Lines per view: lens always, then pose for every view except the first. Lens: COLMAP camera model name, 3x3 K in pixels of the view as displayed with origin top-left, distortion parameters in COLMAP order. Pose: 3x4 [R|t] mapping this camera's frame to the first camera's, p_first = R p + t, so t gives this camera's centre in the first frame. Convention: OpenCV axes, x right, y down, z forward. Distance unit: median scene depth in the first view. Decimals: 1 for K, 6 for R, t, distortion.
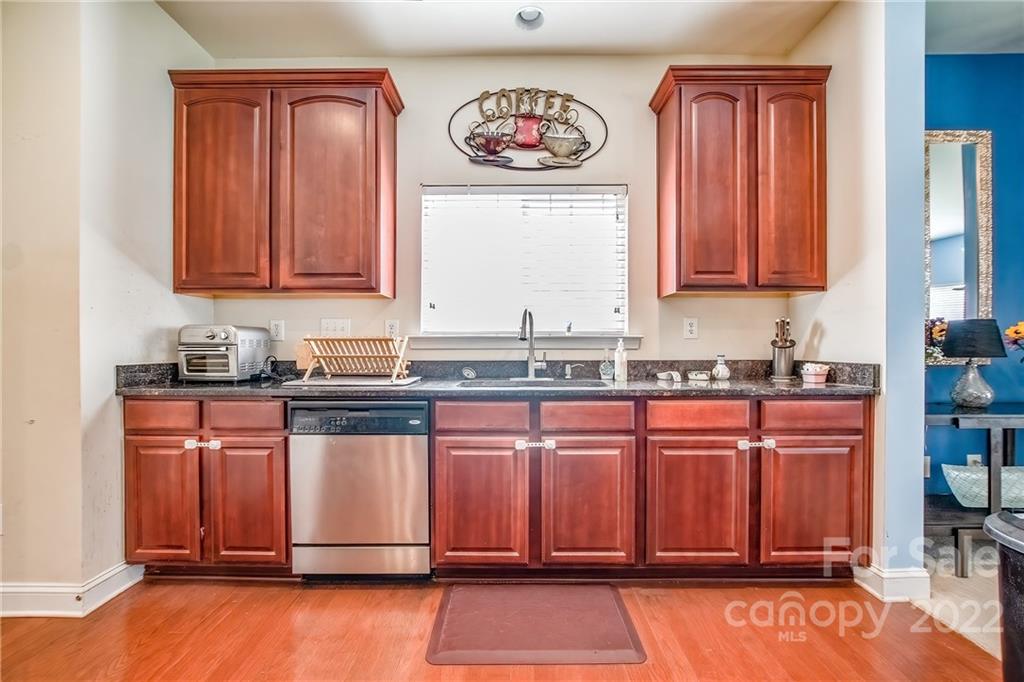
lens RADIAL K [[447.4, 0, 520.1], [0, 447.4, 344.3], [0, 0, 1]] dist [-0.000912, 0.000132]
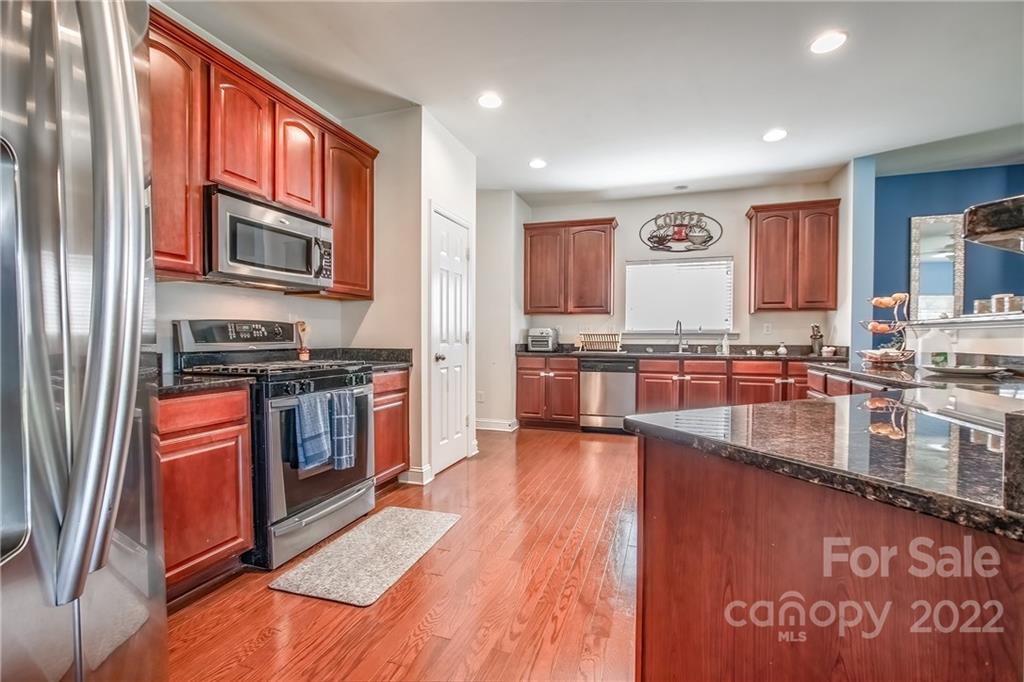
lens RADIAL K [[447.4, 0, 520.1], [0, 447.4, 344.3], [0, 0, 1]] dist [-0.000912, 0.000132]
pose [[0.947341, 0.009430, -0.320089, -0.017133], [-0.003286, 0.999800, 0.019731, -0.003035], [0.320211, -0.017641, 0.947182, -1.310653]]
